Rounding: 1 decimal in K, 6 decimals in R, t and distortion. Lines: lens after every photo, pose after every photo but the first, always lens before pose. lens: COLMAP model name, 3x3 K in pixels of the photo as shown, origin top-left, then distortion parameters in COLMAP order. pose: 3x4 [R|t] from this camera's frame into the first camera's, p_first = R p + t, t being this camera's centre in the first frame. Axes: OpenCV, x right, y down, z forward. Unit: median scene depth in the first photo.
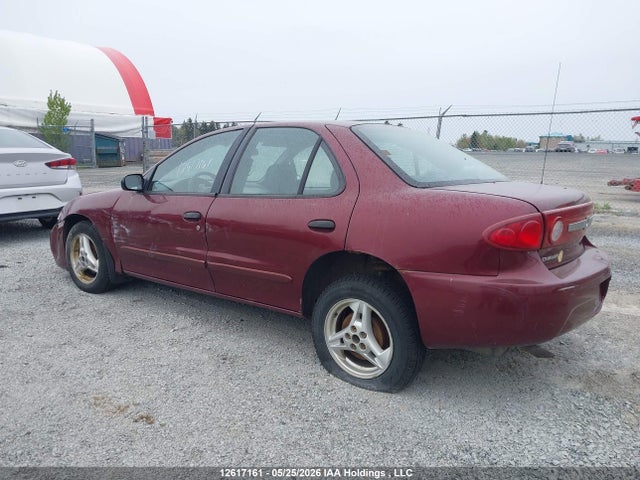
lens RADIAL K [[509.6, 0, 322.1], [0, 509.6, 237.1], [0, 0, 1]] dist [0.064140, -0.098441]
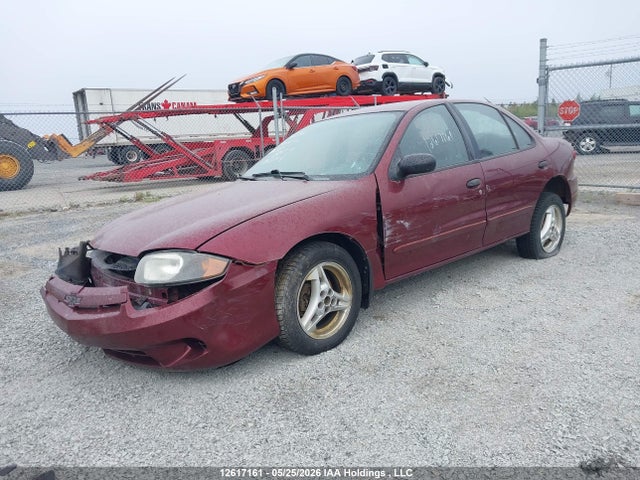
lens RADIAL K [[509.6, 0, 322.1], [0, 509.6, 237.1], [0, 0, 1]] dist [0.064140, -0.098441]
pose [[0.197781, -0.206145, 0.958325, -1.386086], [0.232283, 0.959649, 0.158490, -0.179543], [-0.952327, 0.191256, 0.237684, 1.083497]]
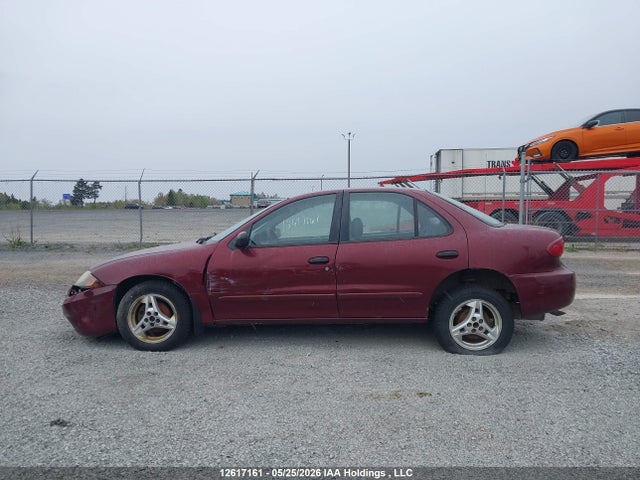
lens RADIAL K [[509.6, 0, 322.1], [0, 509.6, 237.1], [0, 0, 1]] dist [0.064140, -0.098441]
pose [[0.823934, -0.053270, 0.564176, -0.972639], [0.115310, 0.990503, -0.074877, -0.003010], [-0.554830, 0.126749, 0.822252, -0.048714]]
